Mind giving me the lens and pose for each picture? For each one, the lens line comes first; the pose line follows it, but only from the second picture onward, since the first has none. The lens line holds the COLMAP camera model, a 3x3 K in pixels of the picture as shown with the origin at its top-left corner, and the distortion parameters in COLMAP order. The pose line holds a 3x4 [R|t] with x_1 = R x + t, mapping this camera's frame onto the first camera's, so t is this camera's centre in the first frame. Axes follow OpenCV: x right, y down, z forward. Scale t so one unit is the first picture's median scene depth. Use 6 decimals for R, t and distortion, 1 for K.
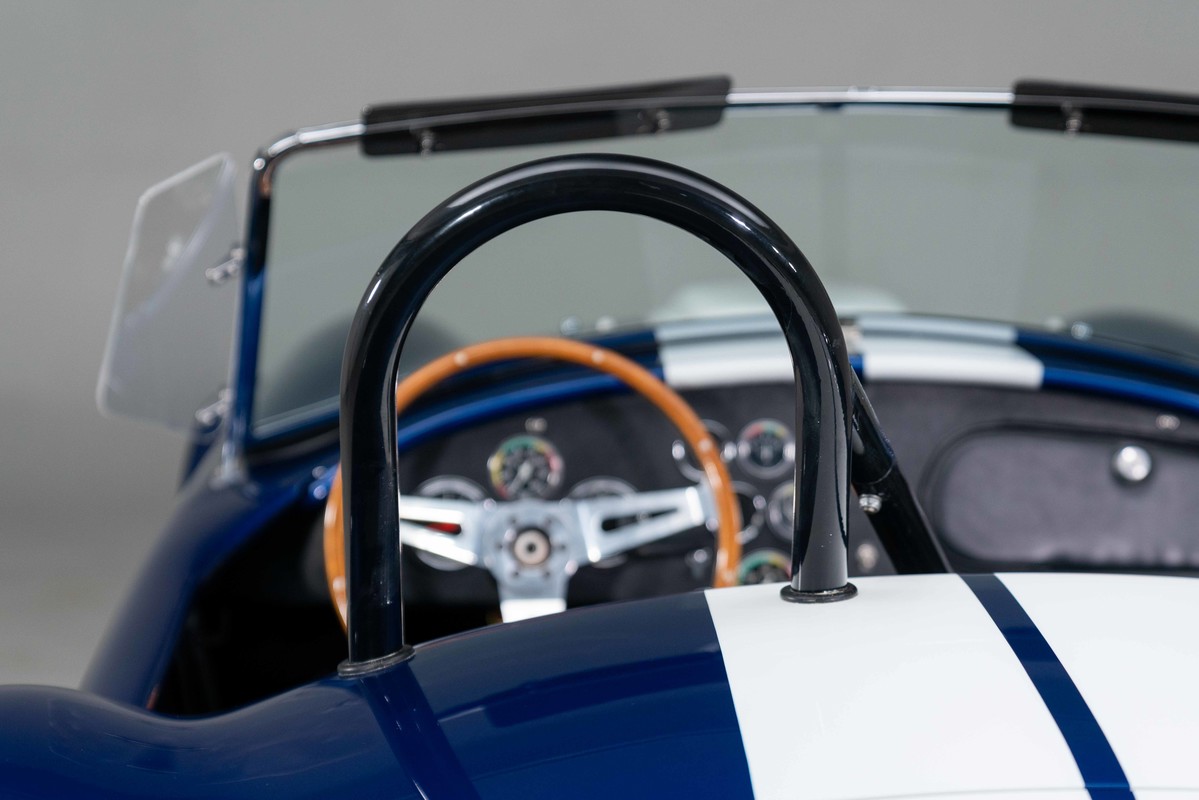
lens RADIAL K [[2289.4, 0, 598.8], [0, 2289.4, 402.7], [0, 0, 1]] dist [-0.136563, 0.000000]
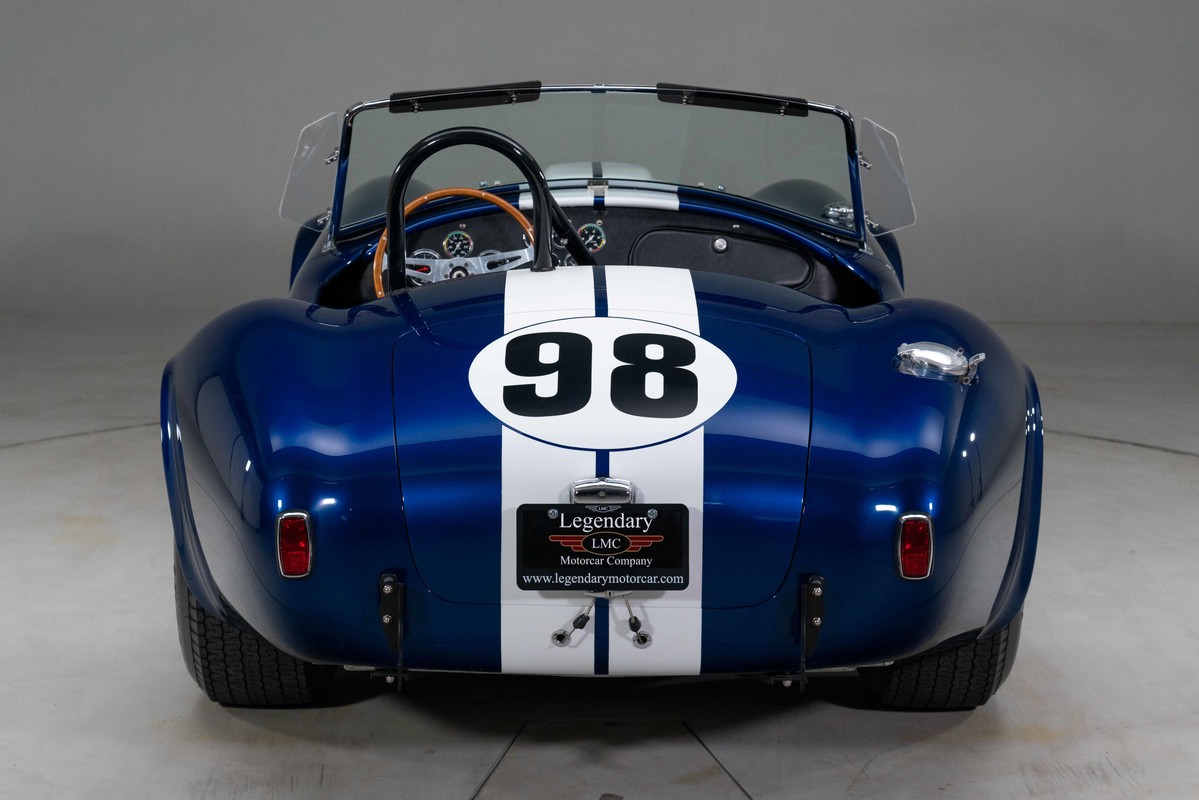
lens RADIAL K [[2289.4, 0, 599.9], [0, 2289.4, 397.6], [0, 0, 1]] dist [-0.136563, 0.000000]
pose [[0.999967, 0.007725, 0.002540, 0.110832], [-0.007855, 0.998400, 0.055991, 0.054922], [-0.002103, -0.056009, 0.998428, -1.371014]]
